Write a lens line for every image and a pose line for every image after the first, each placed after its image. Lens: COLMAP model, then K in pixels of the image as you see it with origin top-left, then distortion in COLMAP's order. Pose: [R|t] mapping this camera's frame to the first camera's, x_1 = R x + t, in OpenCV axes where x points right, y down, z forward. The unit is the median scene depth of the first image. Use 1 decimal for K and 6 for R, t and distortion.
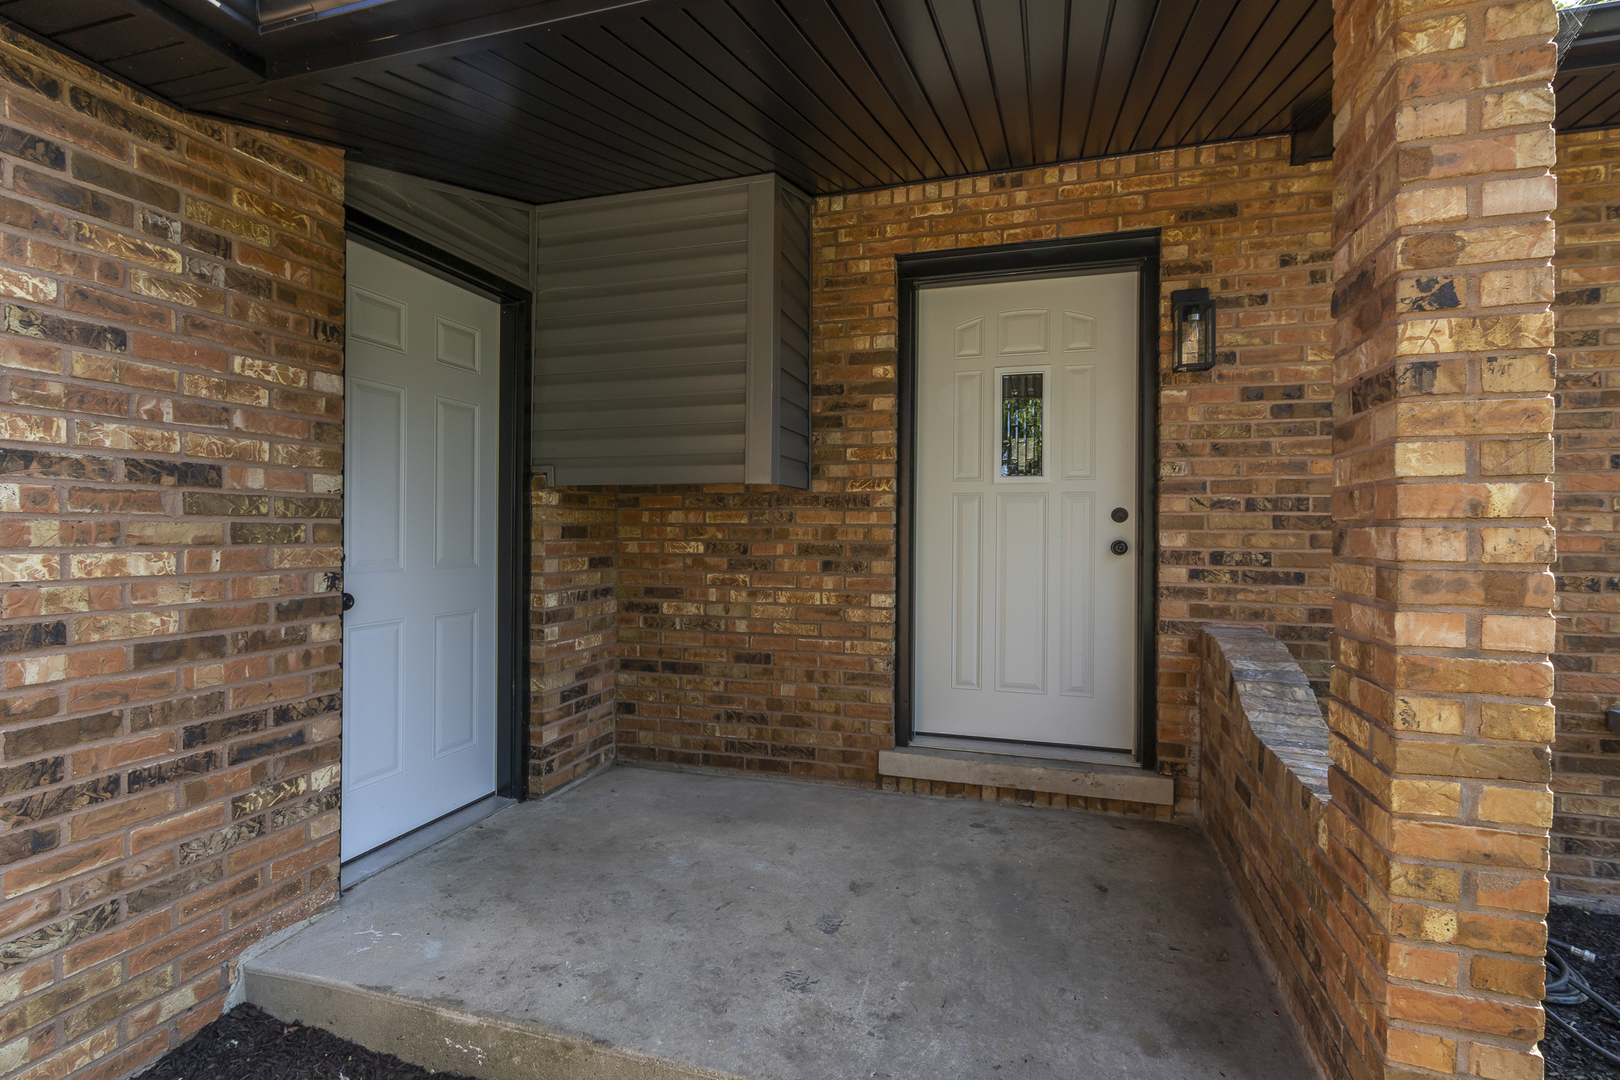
lens RADIAL K [[743.6, 0, 878.8], [0, 743.6, 525.0], [0, 0, 1]] dist [0.007262, 0.000124]
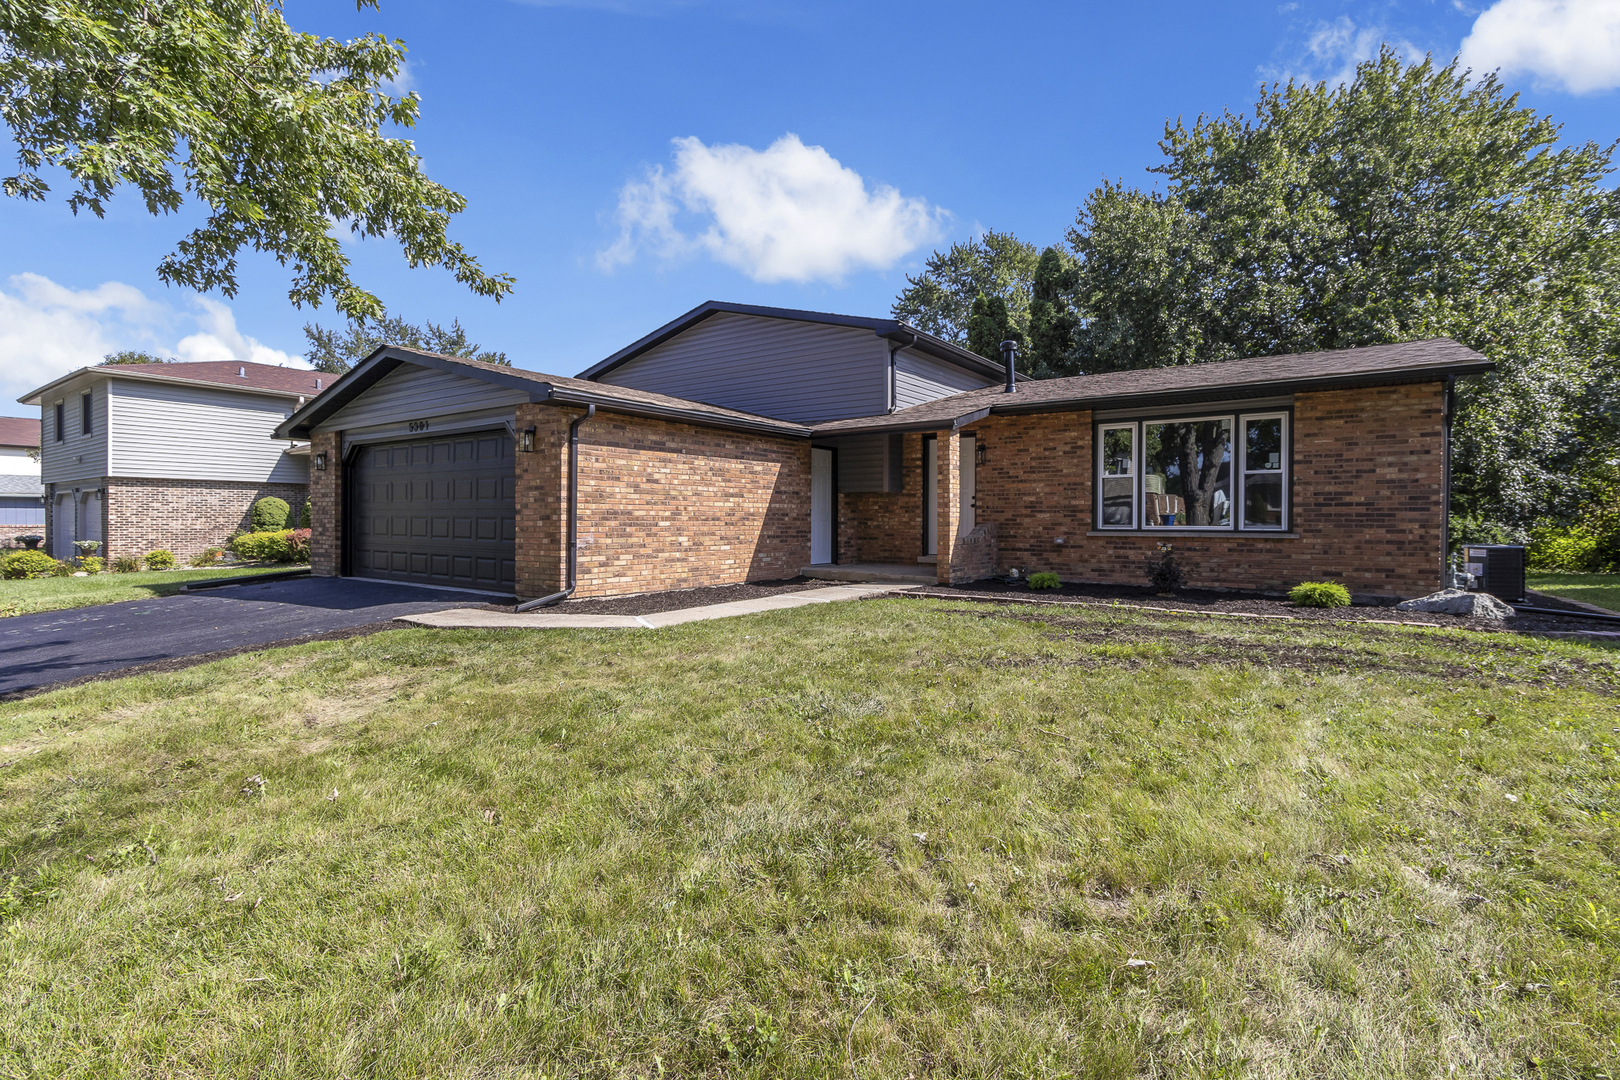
lens RADIAL K [[743.6, 0, 815.0], [0, 743.6, 527.8], [0, 0, 1]] dist [0.007262, 0.000124]
pose [[0.918095, 0.002270, -0.396355, 1.093655], [0.004956, 0.999840, 0.017207, 0.074360], [0.396330, -0.017762, 0.917936, -2.944316]]
